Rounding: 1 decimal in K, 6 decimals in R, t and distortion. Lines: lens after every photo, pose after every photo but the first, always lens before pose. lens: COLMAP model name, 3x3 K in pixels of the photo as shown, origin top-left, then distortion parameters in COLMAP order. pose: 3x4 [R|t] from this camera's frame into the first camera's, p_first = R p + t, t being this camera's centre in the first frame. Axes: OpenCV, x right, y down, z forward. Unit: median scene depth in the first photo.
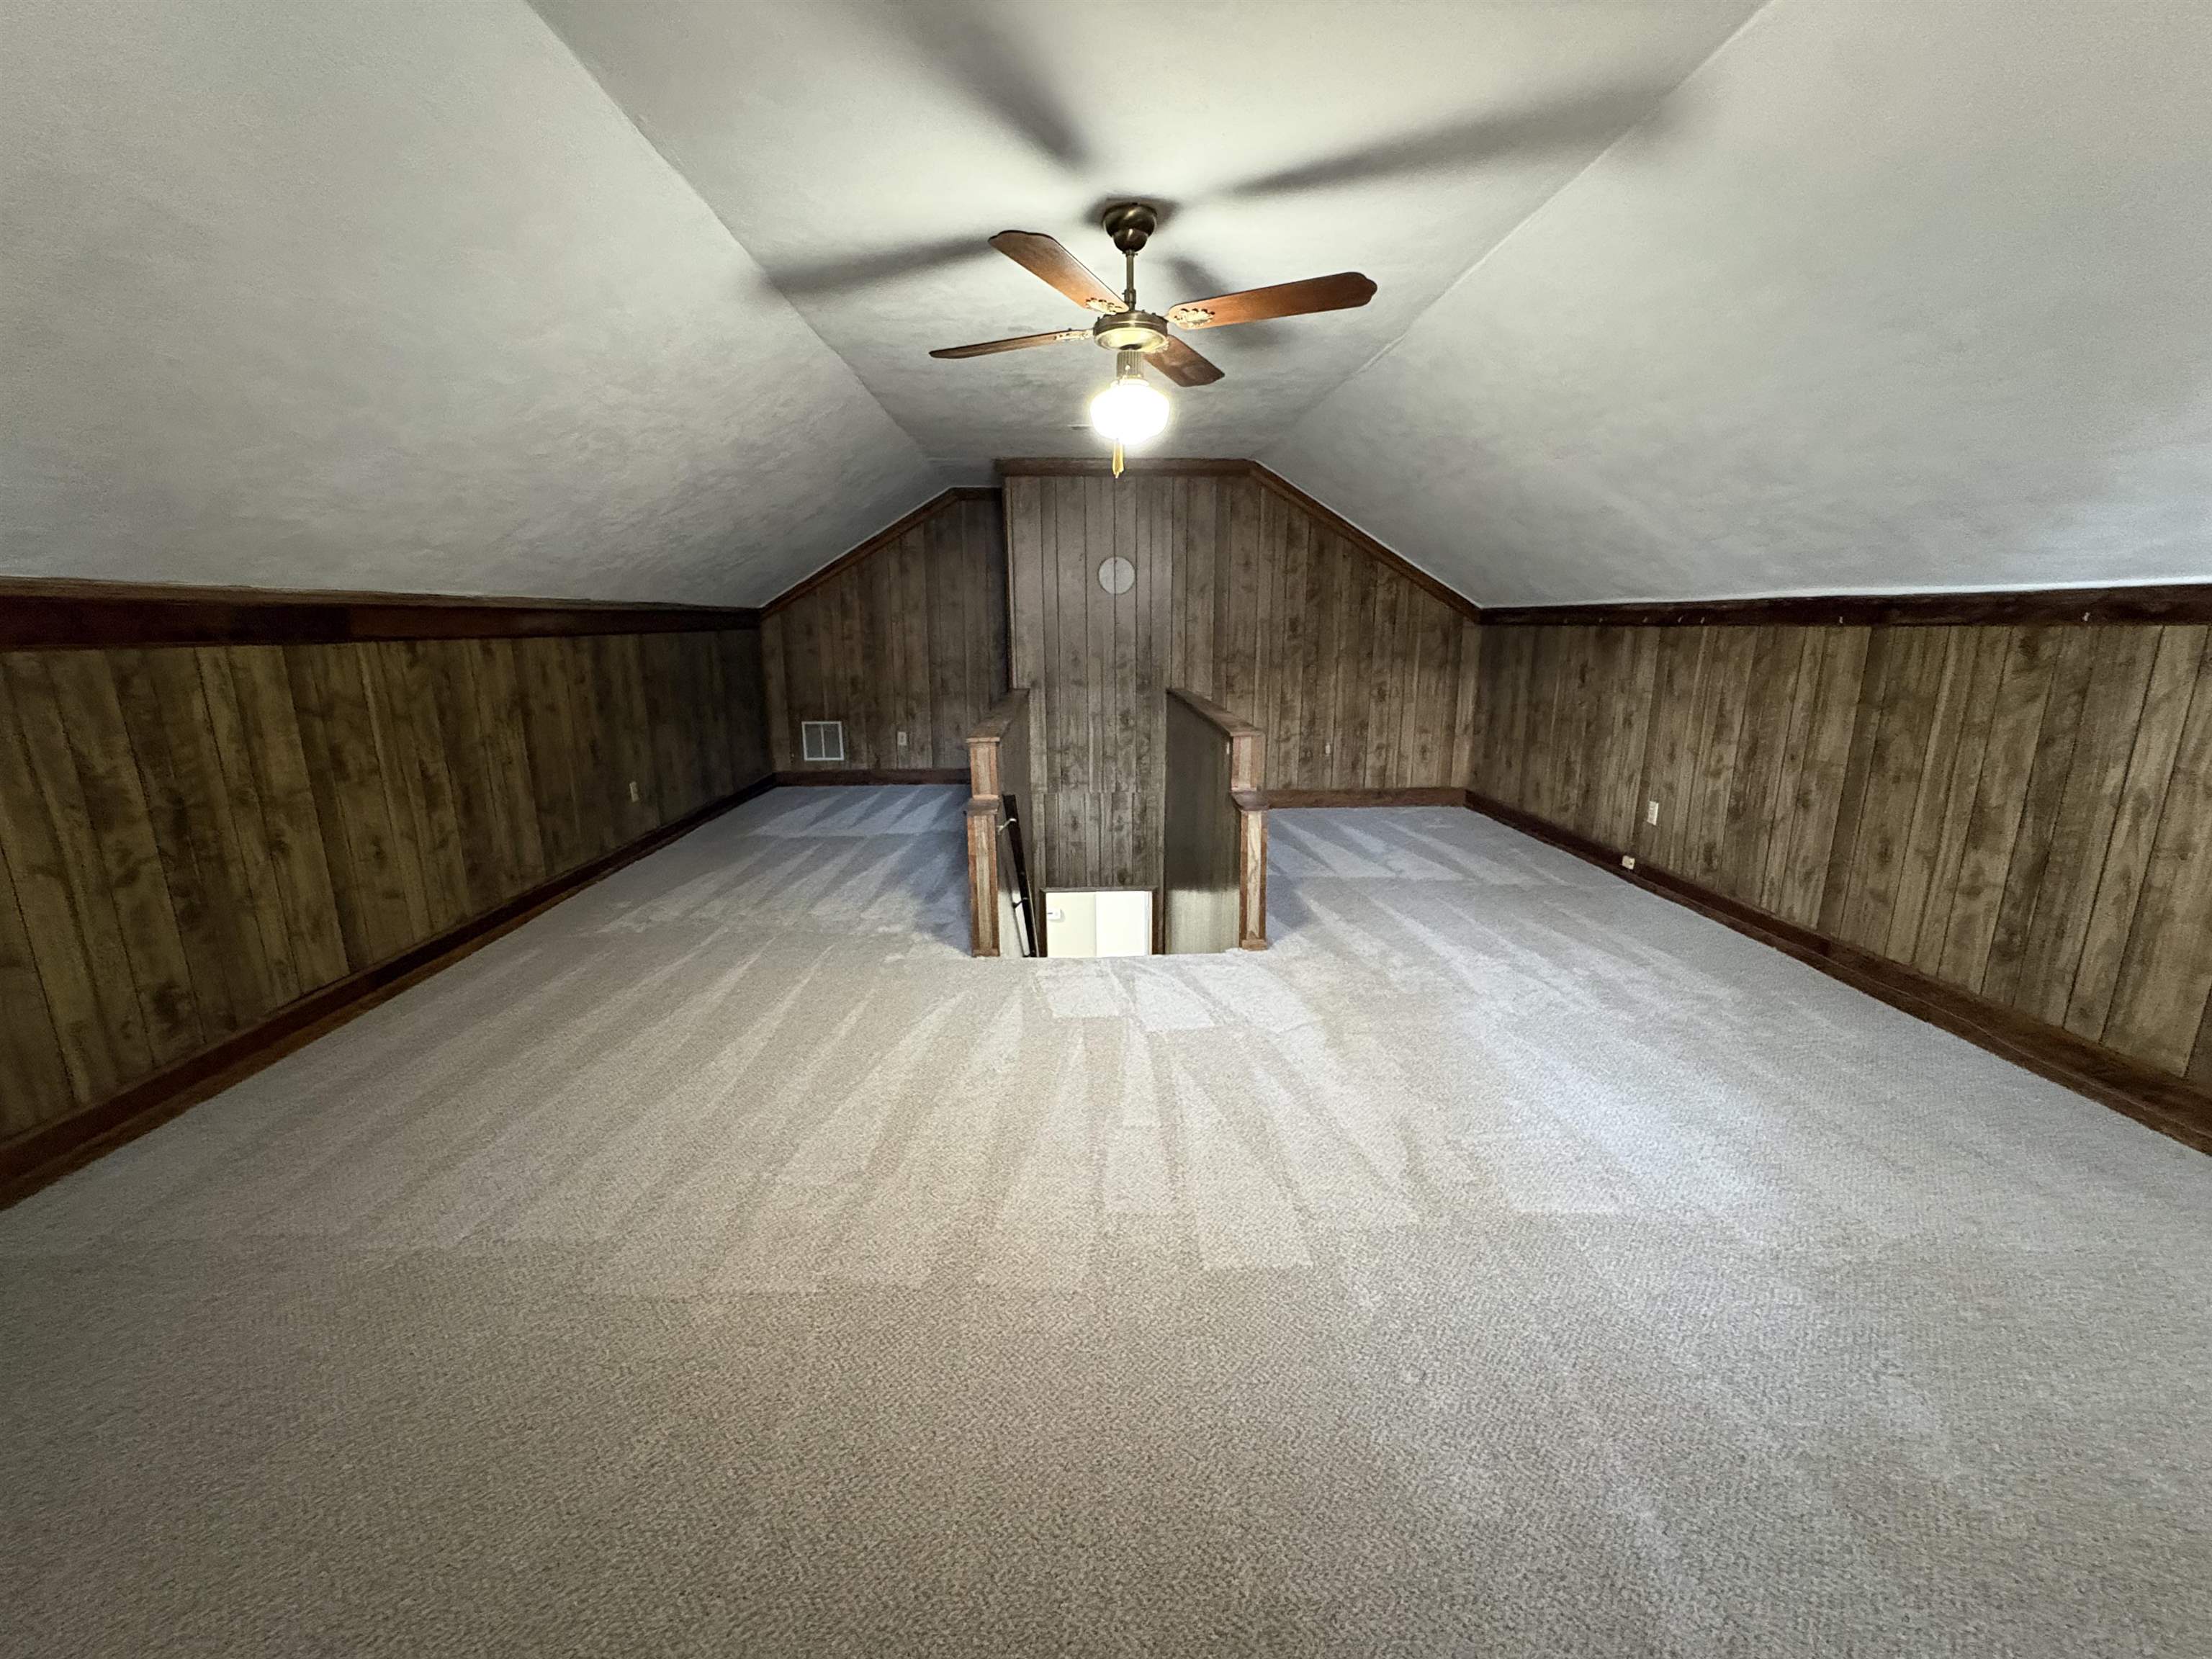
lens RADIAL K [[875.8, 0, 1108.0], [0, 875.8, 827.6], [0, 0, 1]] dist [-0.001252, -0.000153]
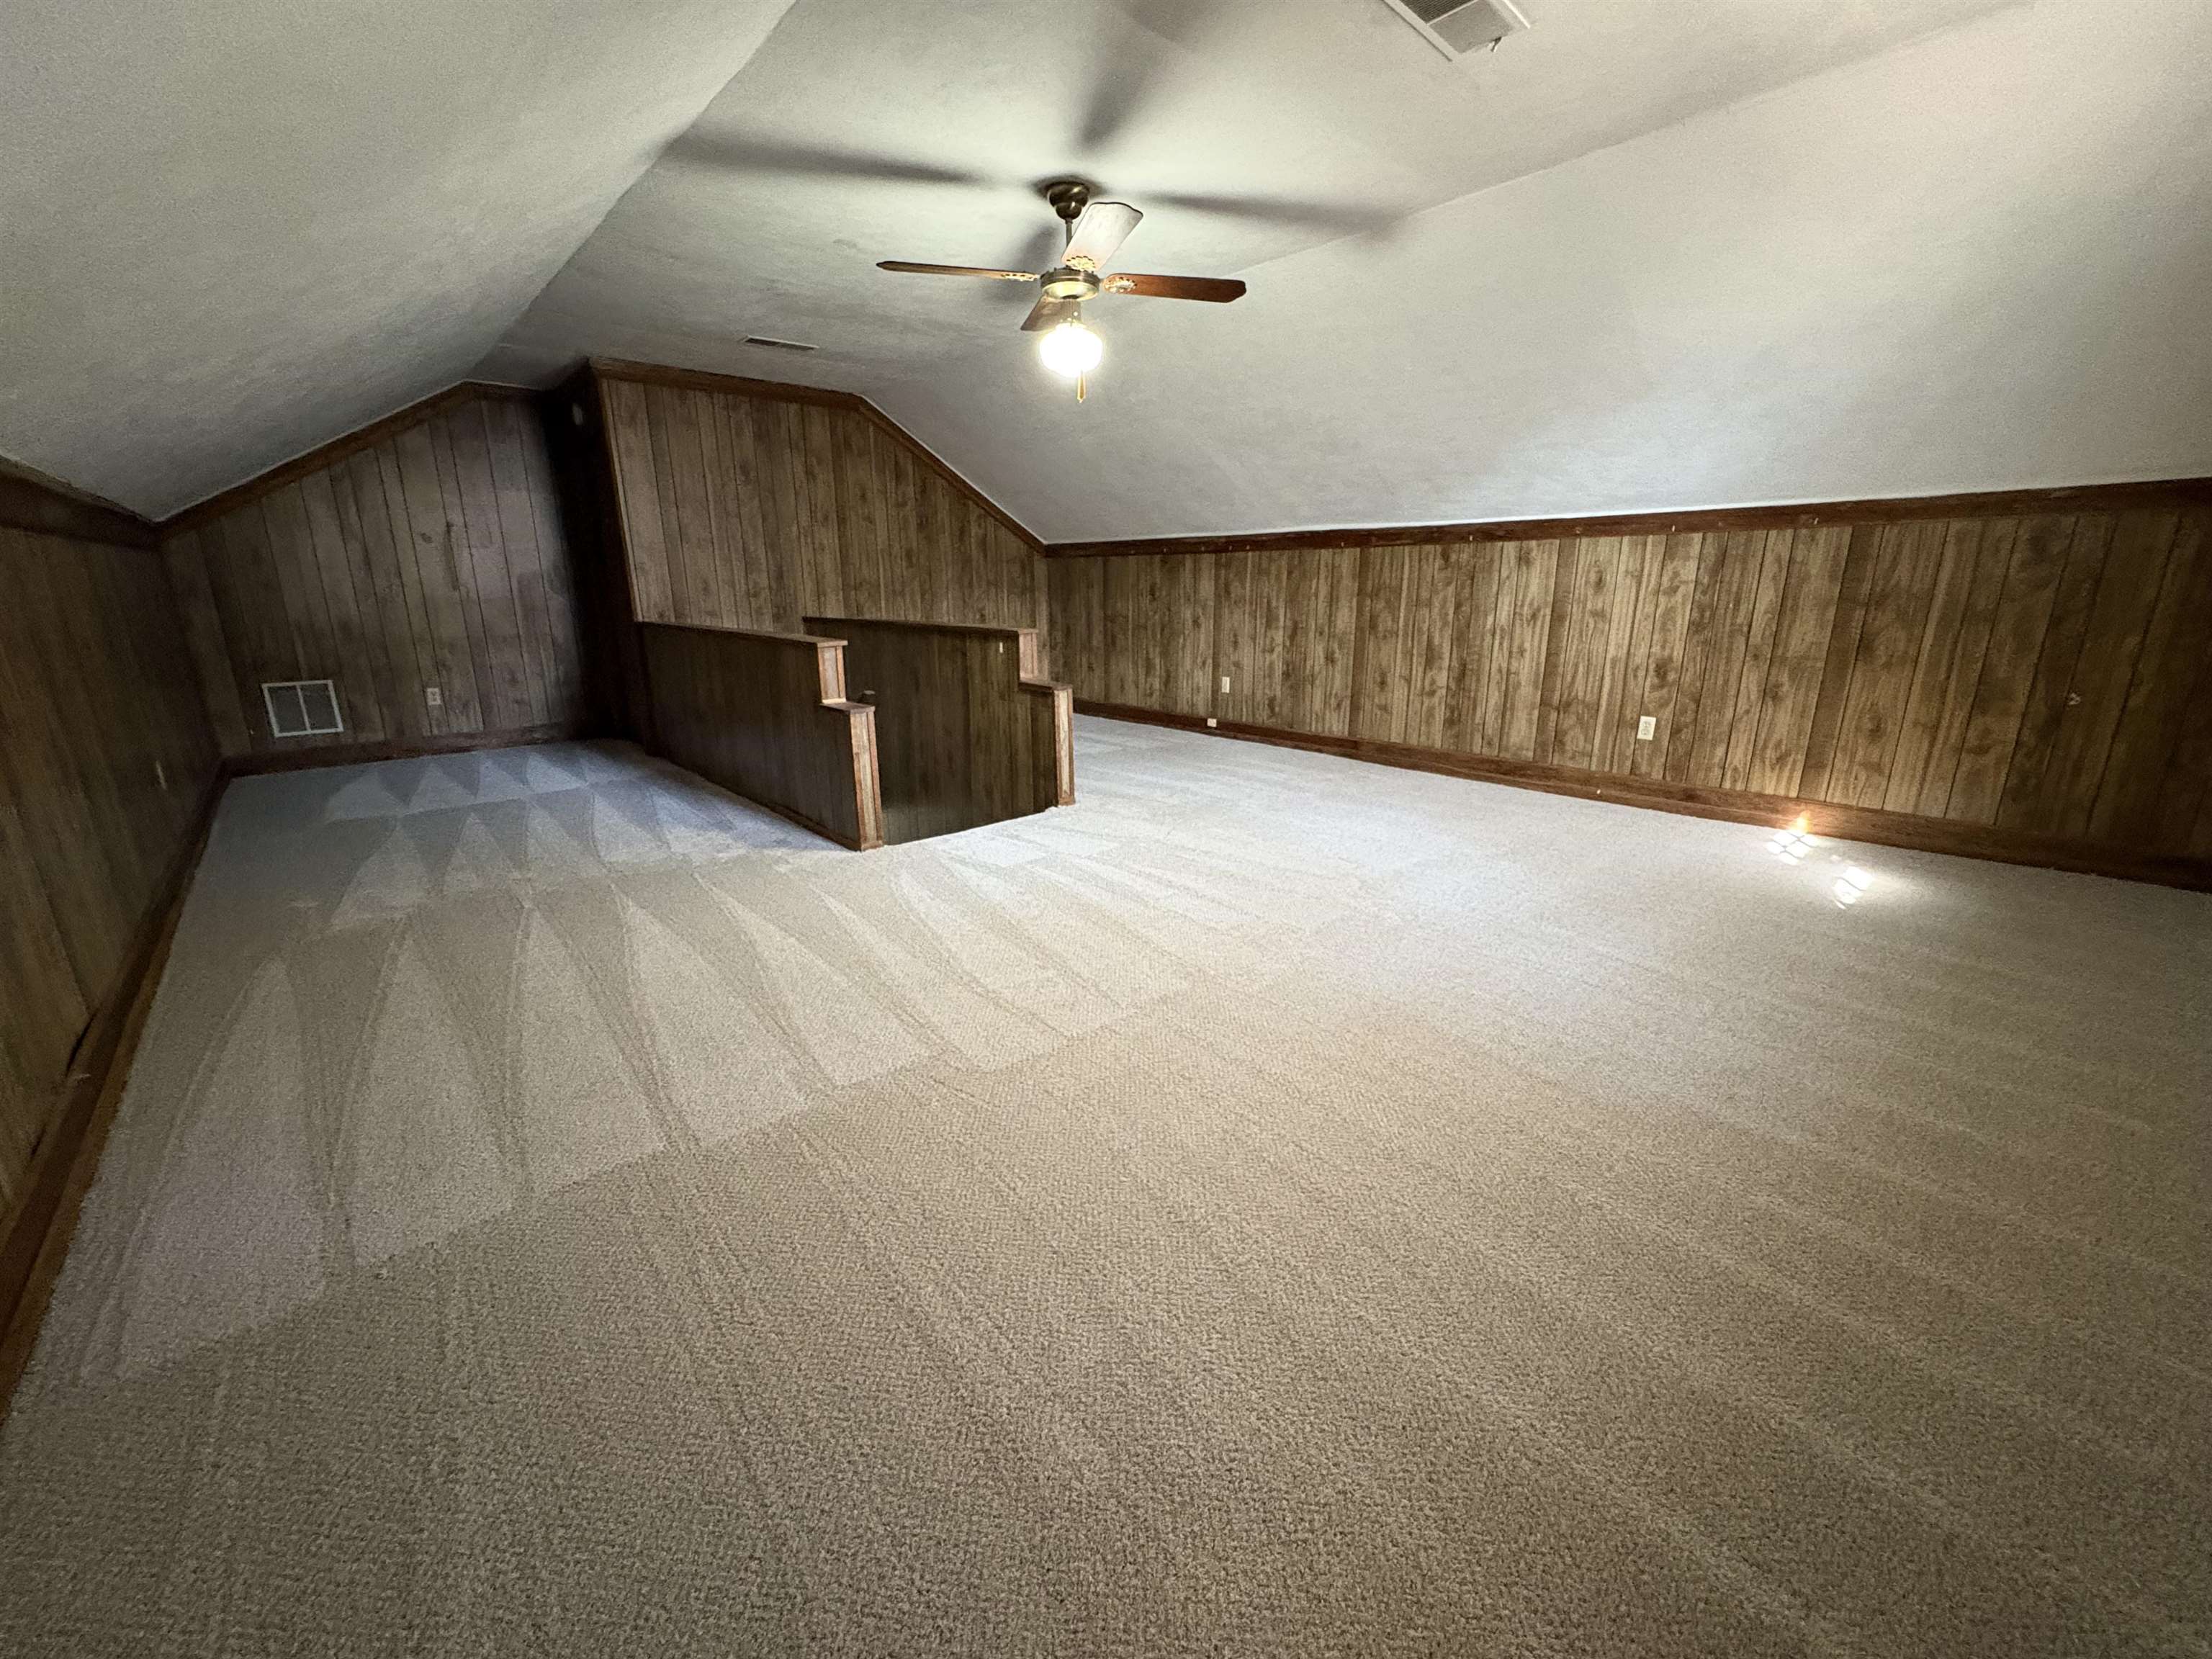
lens RADIAL K [[875.8, 0, 1108.7], [0, 875.8, 820.3], [0, 0, 1]] dist [-0.001252, -0.000153]
pose [[0.772169, -0.168231, 0.612742, -0.500754], [0.146018, 0.985488, 0.086561, 0.056435], [-0.618412, 0.022631, 0.785528, -0.007221]]
